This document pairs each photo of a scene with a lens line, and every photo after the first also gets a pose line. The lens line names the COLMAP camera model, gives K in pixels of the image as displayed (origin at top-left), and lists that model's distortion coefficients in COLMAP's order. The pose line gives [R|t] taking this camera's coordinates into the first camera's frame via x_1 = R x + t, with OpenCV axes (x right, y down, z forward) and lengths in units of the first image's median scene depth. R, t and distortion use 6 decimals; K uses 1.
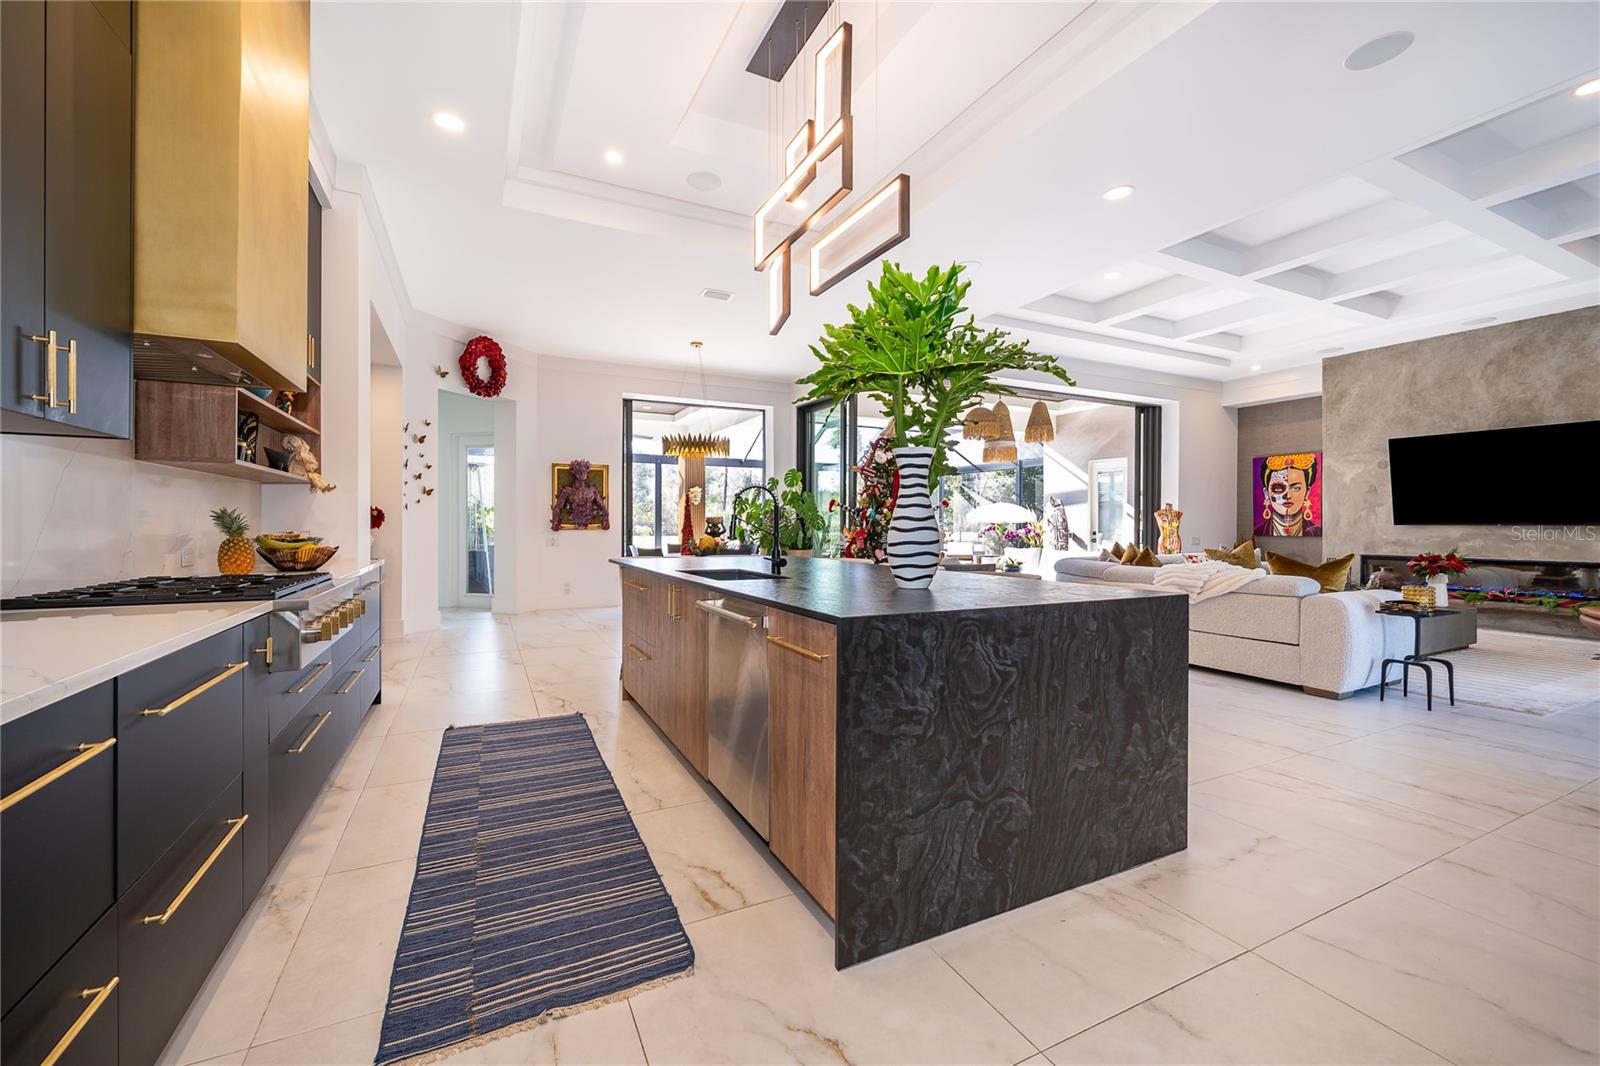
lens RADIAL K [[652.8, 0, 800.5], [0, 652.8, 525.1], [0, 0, 1]] dist [0.000080, 0.000252]
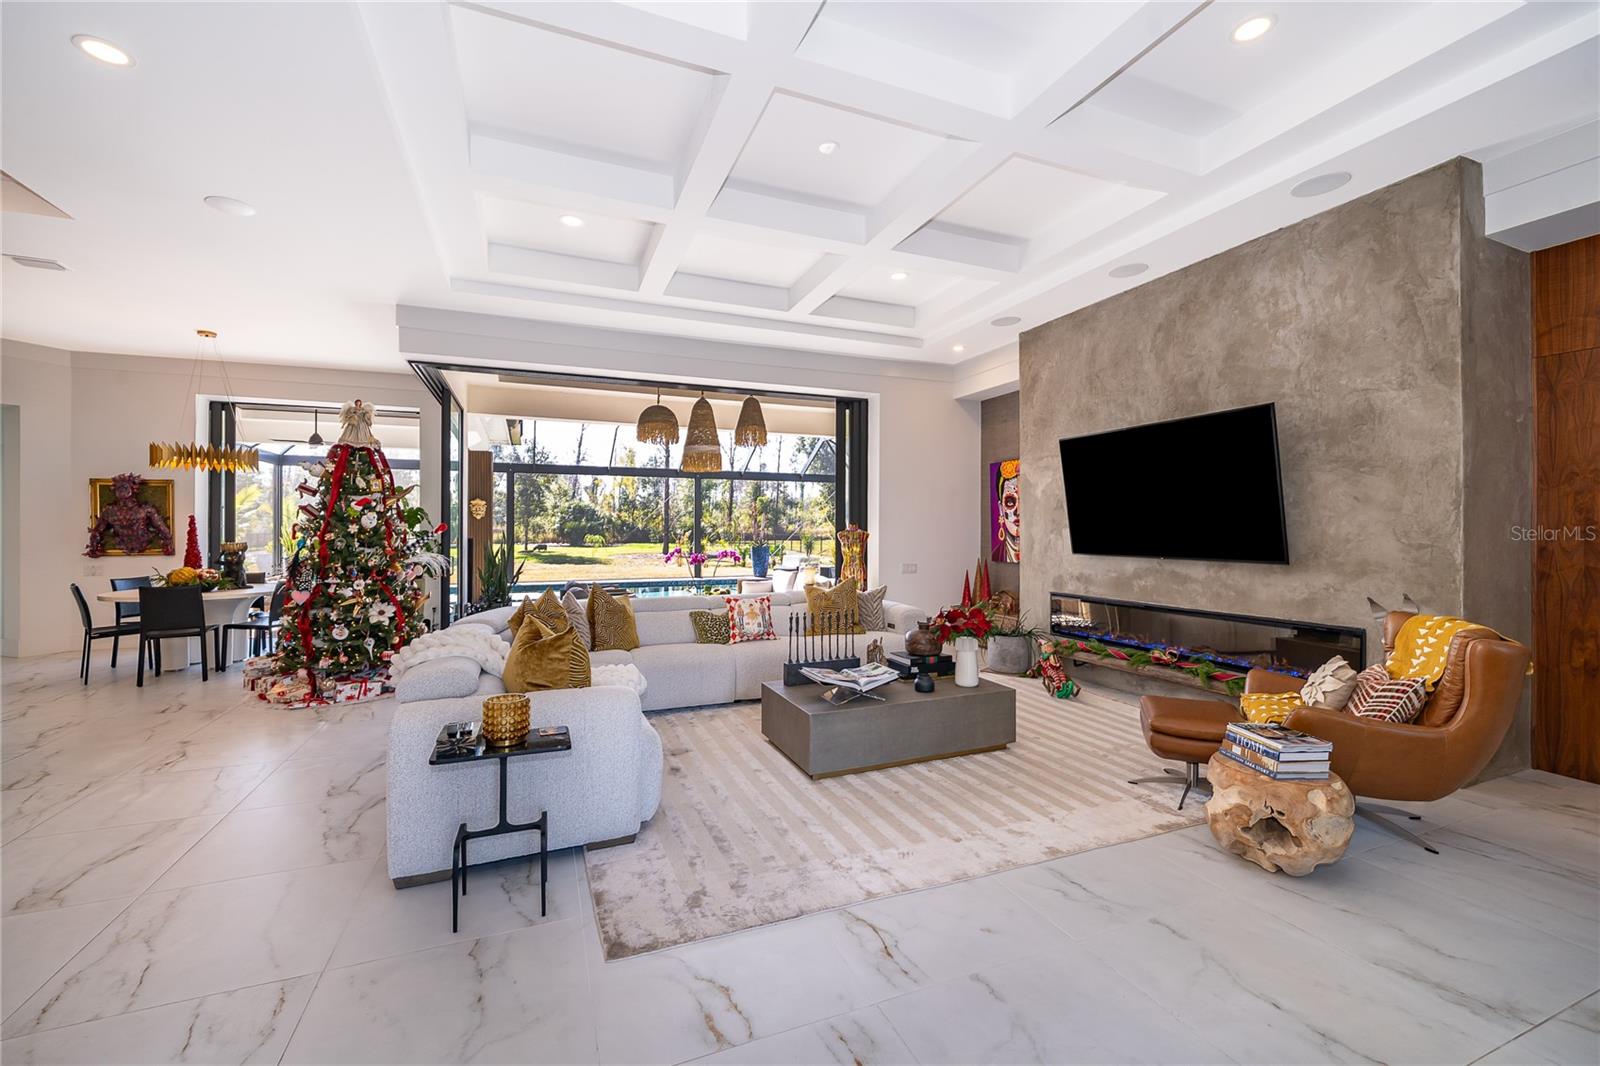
lens RADIAL K [[652.8, 0, 800.5], [0, 652.8, 525.1], [0, 0, 1]] dist [0.000080, 0.000252]
pose [[0.997219, -0.002624, -0.074485, 0.637430], [0.002030, 0.999966, -0.008042, -0.026763], [0.074503, 0.007869, 0.997190, 0.234064]]
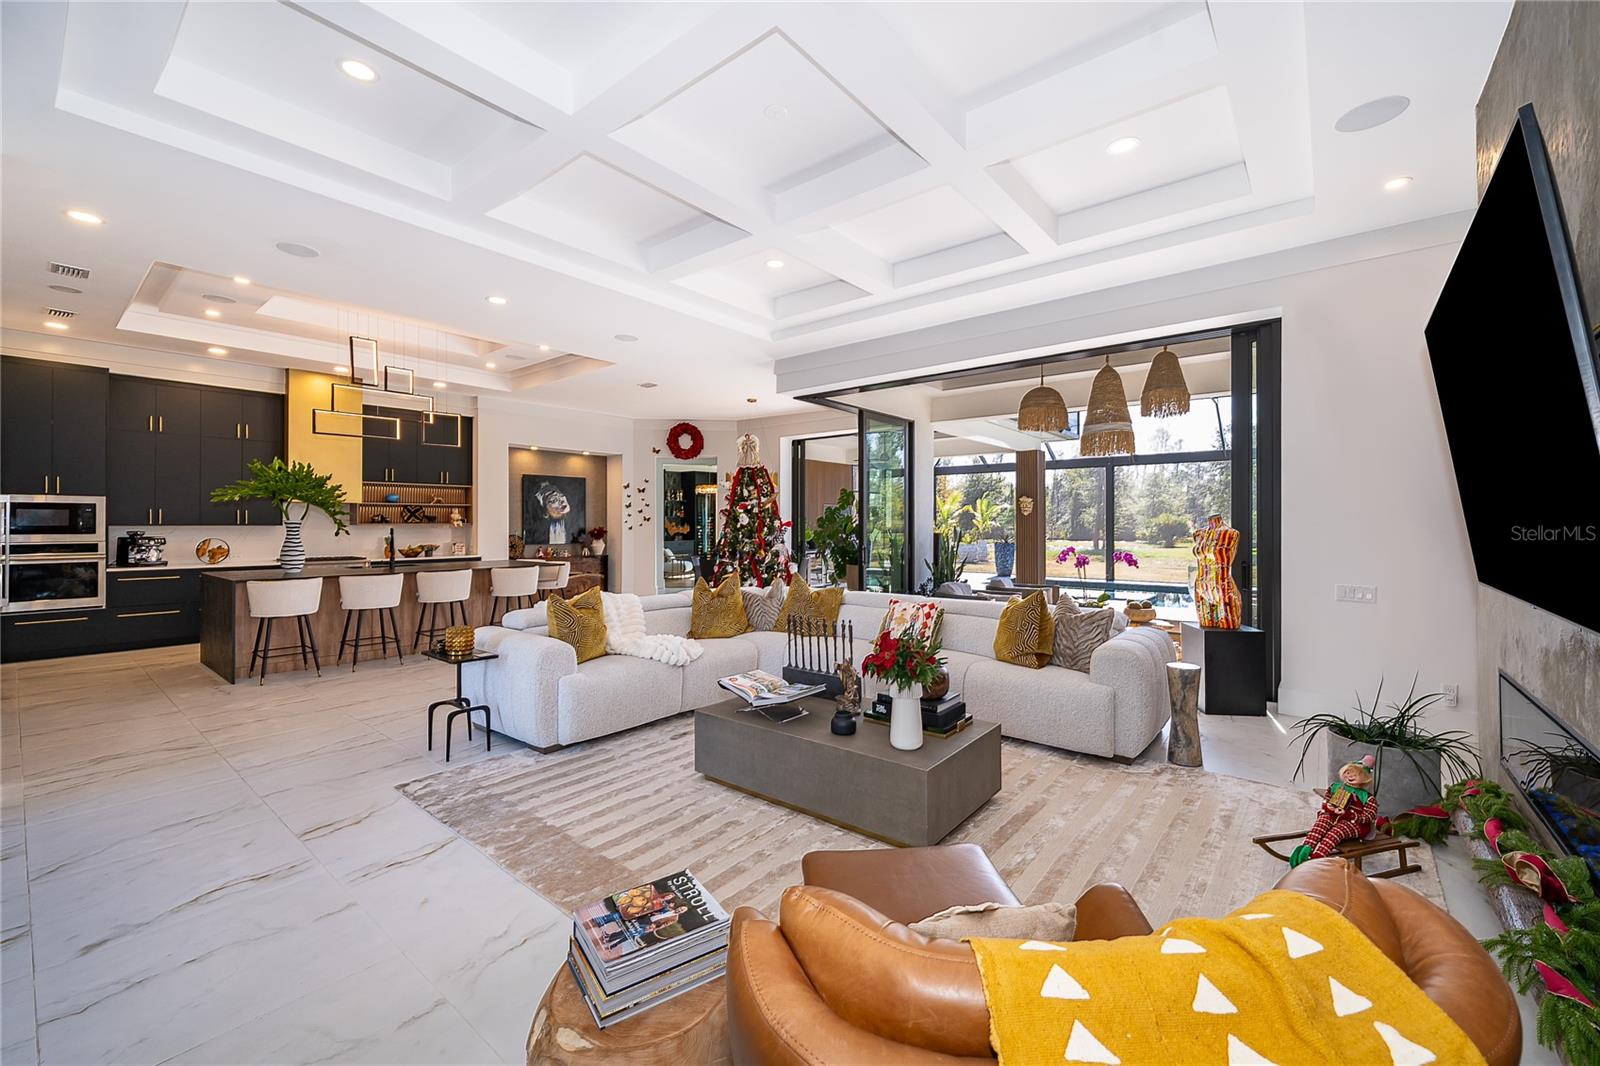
lens RADIAL K [[652.8, 0, 800.5], [0, 652.8, 525.1], [0, 0, 1]] dist [0.000080, 0.000252]
pose [[0.406222, -0.000929, -0.913774, 1.038613], [-0.001444, 0.999998, -0.001659, -0.027727], [0.913773, 0.001993, 0.406219, 0.554926]]
